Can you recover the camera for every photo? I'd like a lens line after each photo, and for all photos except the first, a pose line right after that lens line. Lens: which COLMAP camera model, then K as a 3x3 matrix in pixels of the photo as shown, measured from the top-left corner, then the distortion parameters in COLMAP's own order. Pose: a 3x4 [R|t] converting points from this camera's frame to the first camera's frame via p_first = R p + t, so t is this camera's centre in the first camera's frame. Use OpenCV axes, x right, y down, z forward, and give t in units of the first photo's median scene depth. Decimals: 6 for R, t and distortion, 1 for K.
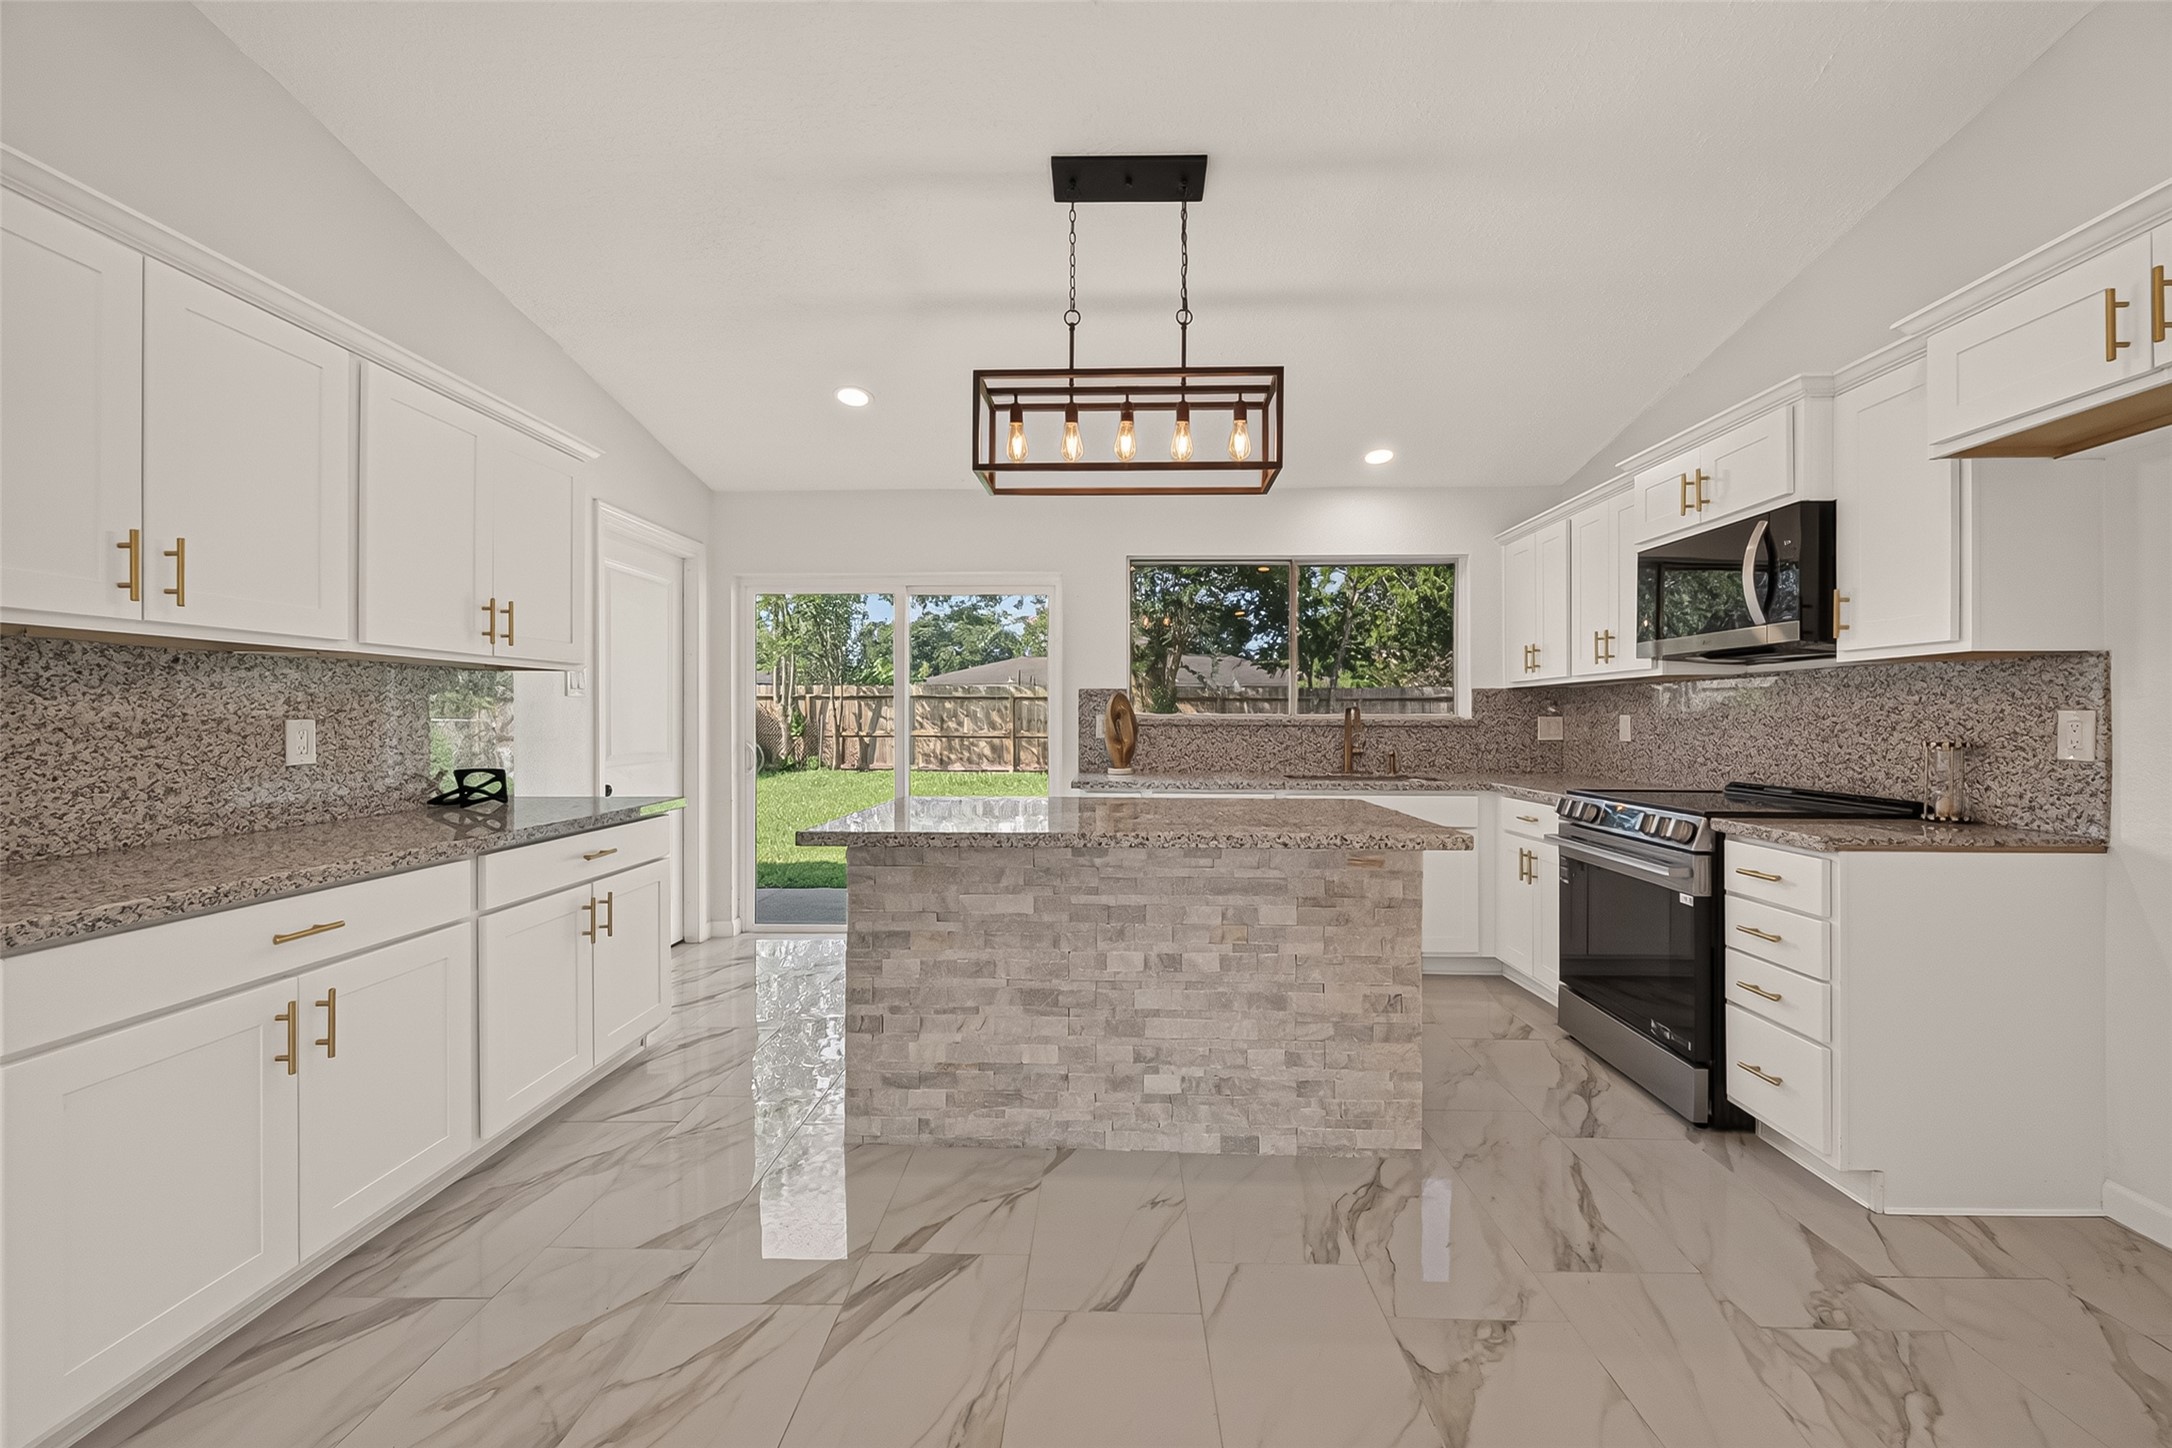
lens RADIAL K [[848.1, 0, 1096.8], [0, 848.1, 719.1], [0, 0, 1]] dist [0.006625, -0.000983]
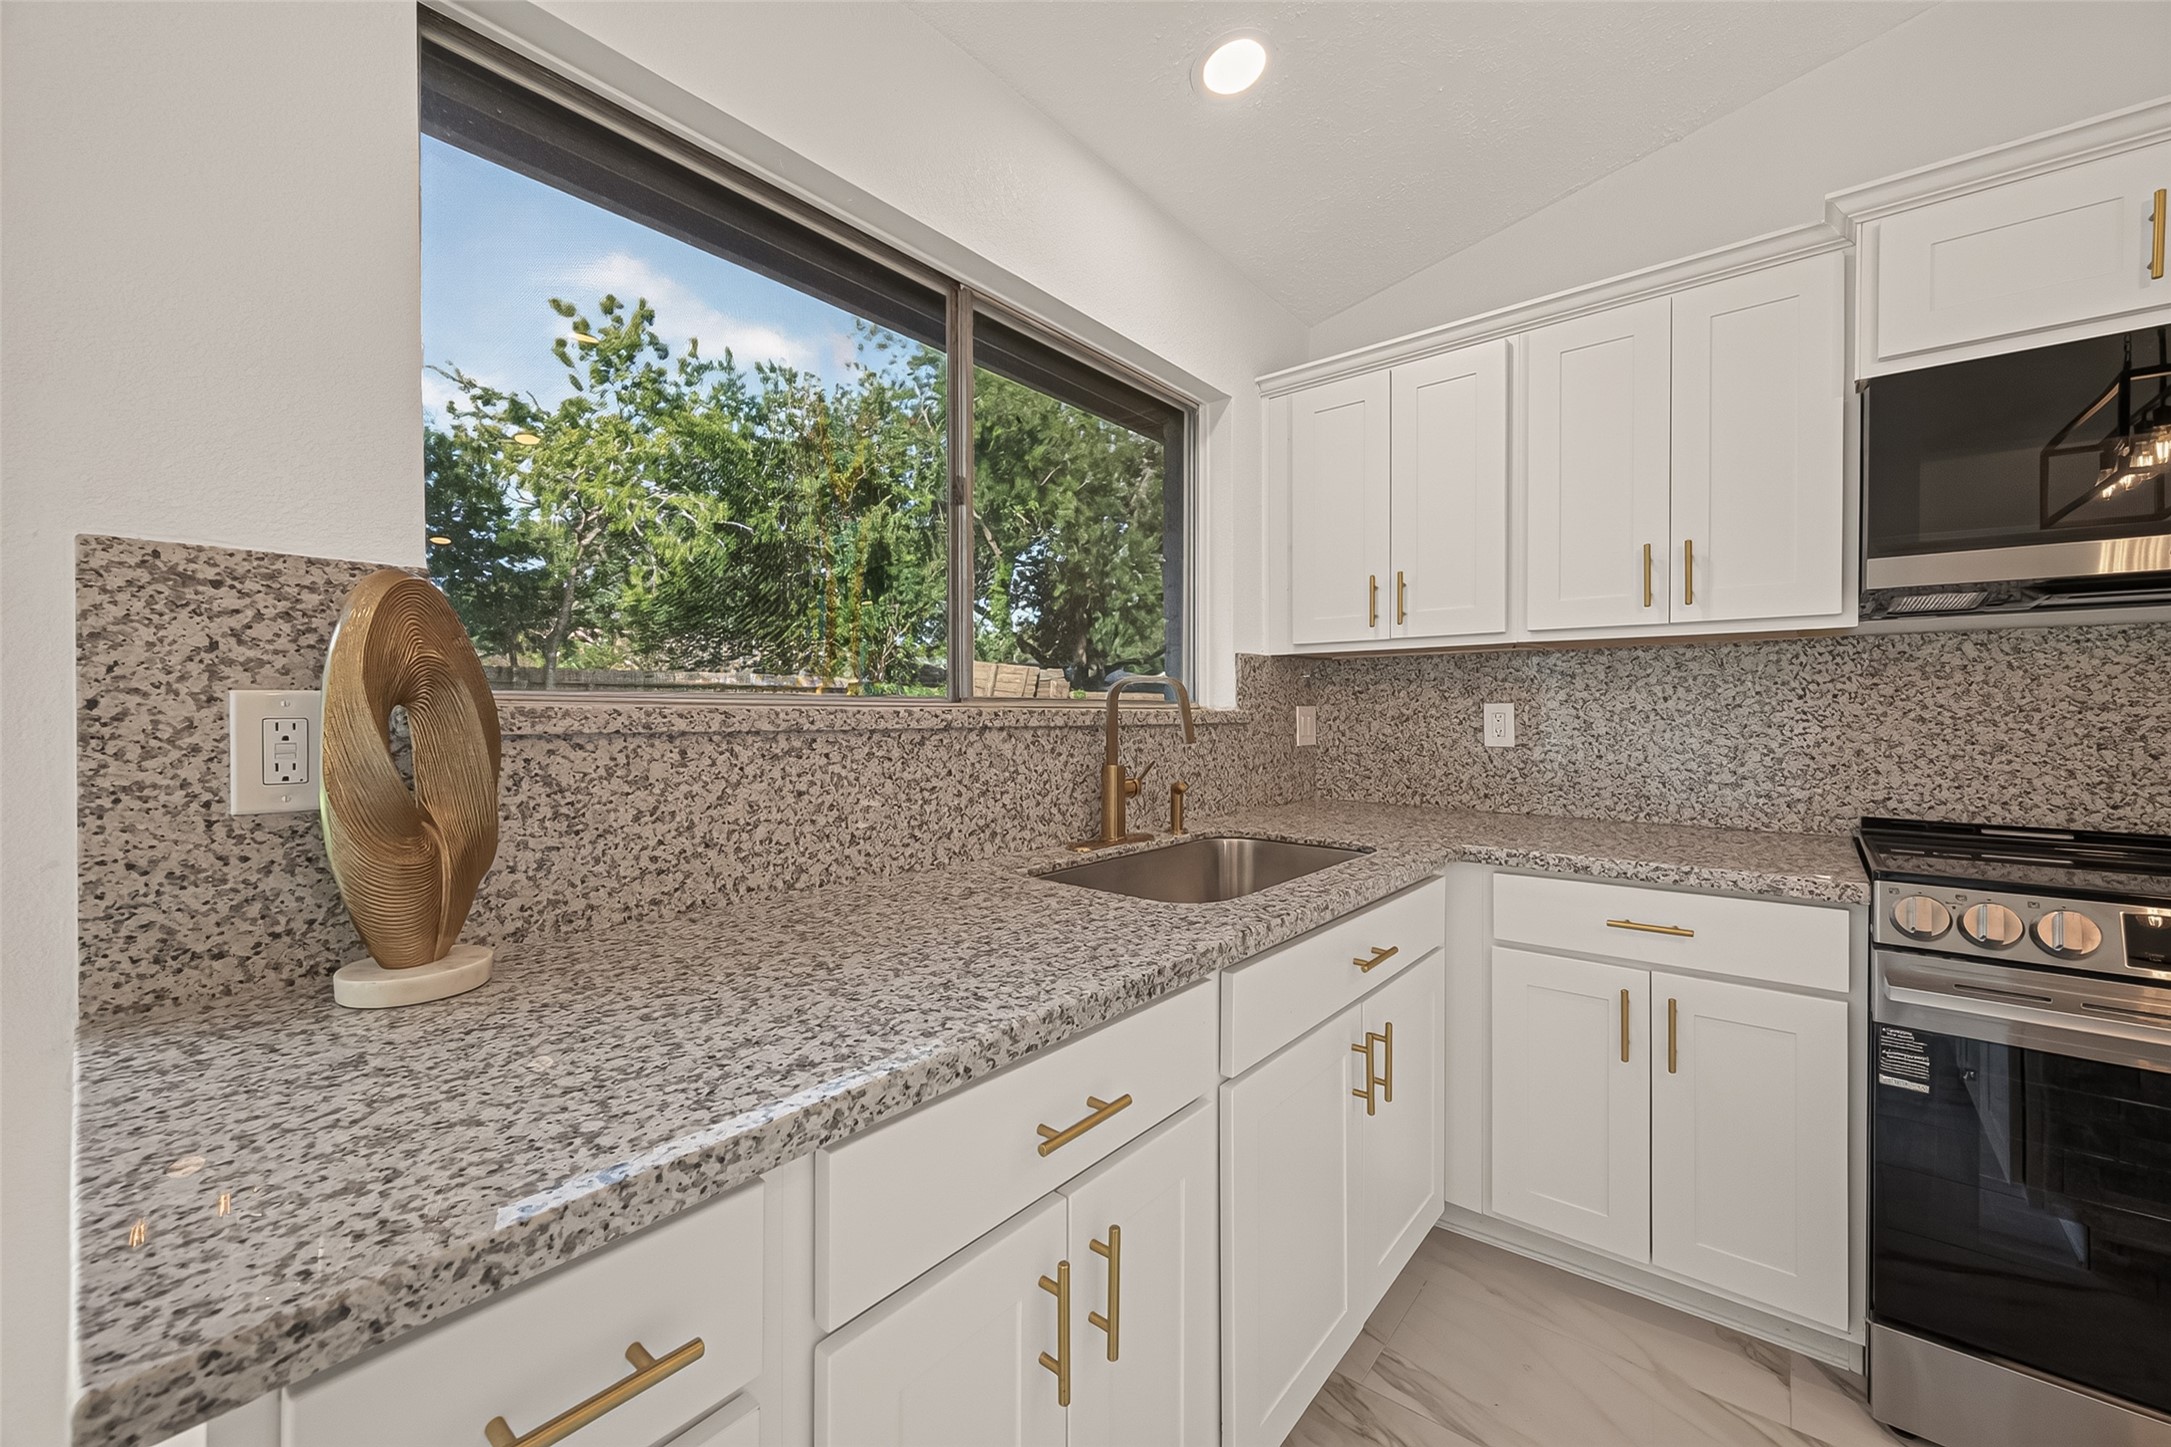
lens RADIAL K [[847.7, 0, 1096.3], [0, 847.7, 718.6], [0, 0, 1]] dist [0.006625, -0.000983]
pose [[0.616097, -0.007782, 0.787632, -0.055102], [0.000933, 0.999958, 0.009151, -0.000164], [-0.787670, -0.004903, 0.616078, 1.329938]]
